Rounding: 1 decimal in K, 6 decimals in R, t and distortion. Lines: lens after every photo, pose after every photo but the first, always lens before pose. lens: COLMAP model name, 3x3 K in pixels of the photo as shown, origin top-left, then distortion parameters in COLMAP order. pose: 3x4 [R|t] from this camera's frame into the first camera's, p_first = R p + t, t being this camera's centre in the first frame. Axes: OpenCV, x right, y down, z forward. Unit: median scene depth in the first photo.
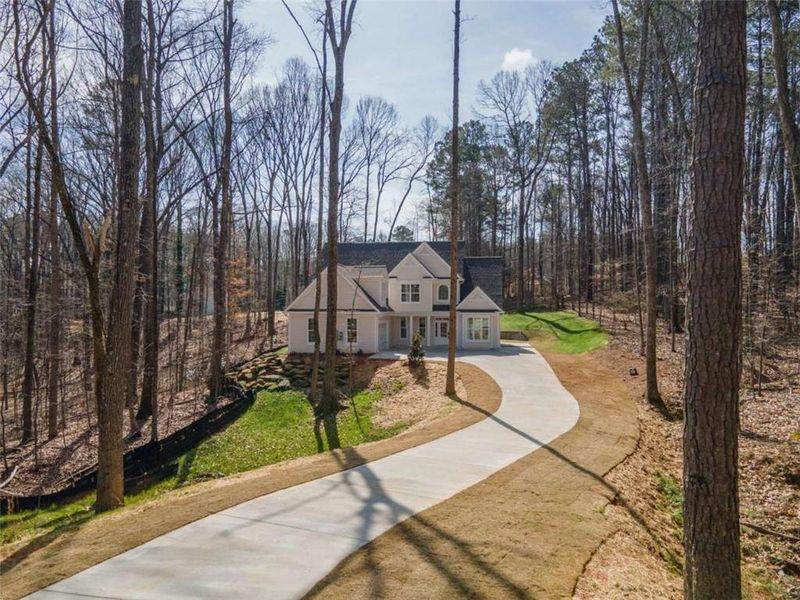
lens RADIAL K [[578.6, 0, 402.9], [0, 578.6, 298.1], [0, 0, 1]] dist [0.028412, 0.010879]
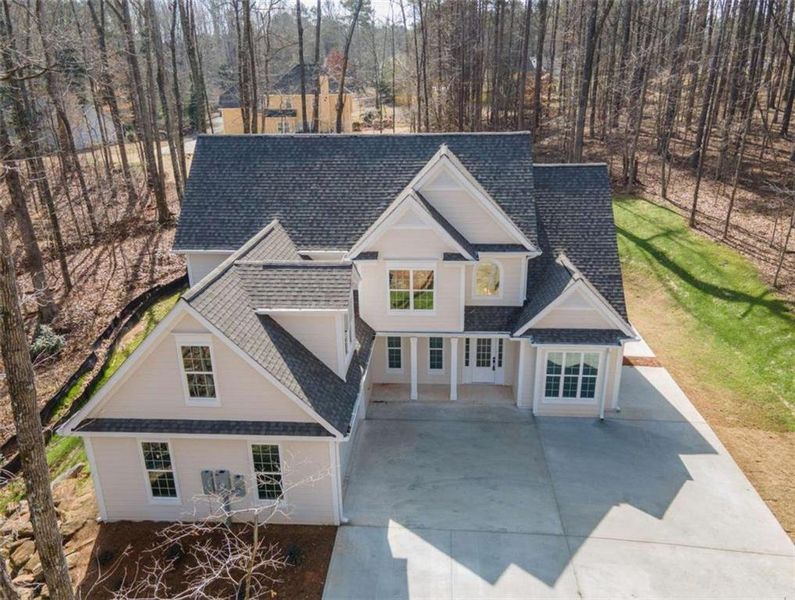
lens RADIAL K [[588.8, 0, 398.0], [0, 588.8, 297.4], [0, 0, 1]] dist [0.038374, -0.005800]
pose [[0.997848, -0.037157, 0.054032, -0.020562], [0.015766, 0.935741, 0.352336, -0.156048], [-0.063651, -0.350725, 0.934313, 0.617770]]
